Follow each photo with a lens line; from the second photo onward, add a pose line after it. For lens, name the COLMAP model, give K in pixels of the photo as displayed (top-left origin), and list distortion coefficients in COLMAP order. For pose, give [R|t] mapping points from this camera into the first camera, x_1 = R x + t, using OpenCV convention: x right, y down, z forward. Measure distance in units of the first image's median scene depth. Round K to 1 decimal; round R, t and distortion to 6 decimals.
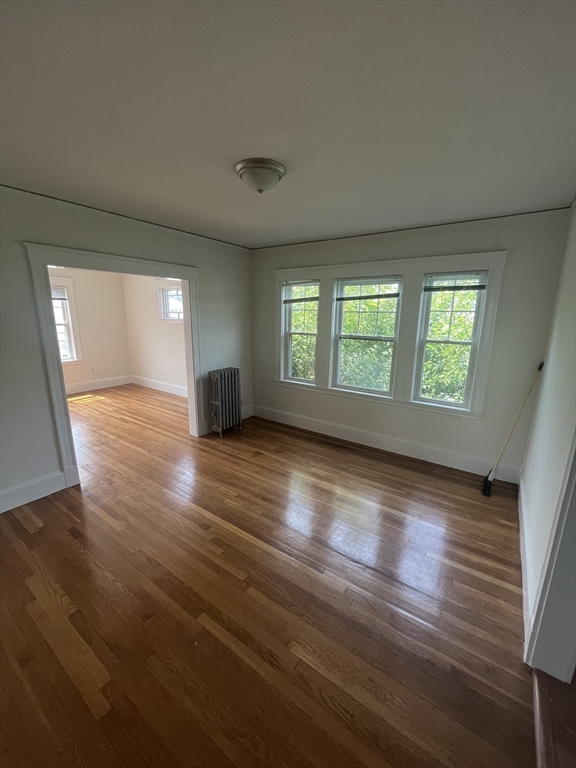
lens RADIAL K [[309.4, 0, 273.1], [0, 309.4, 386.5], [0, 0, 1]] dist [-0.000565, -0.000058]
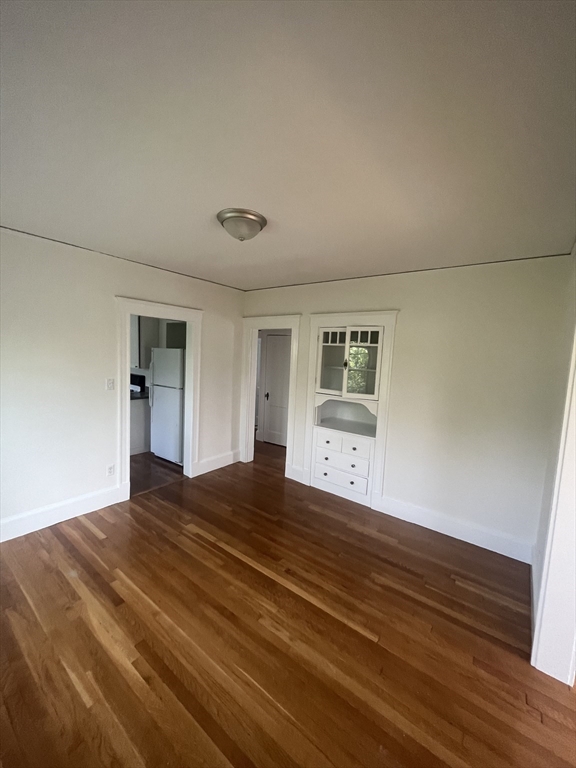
lens RADIAL K [[310.5, 0, 288.0], [0, 310.5, 384.0], [0, 0, 1]] dist [0.000030, -0.000109]
pose [[-0.998516, -0.053120, -0.012029, -0.091020], [-0.054124, 0.943095, 0.328091, -0.238868], [-0.006084, 0.328255, -0.944570, 0.945660]]
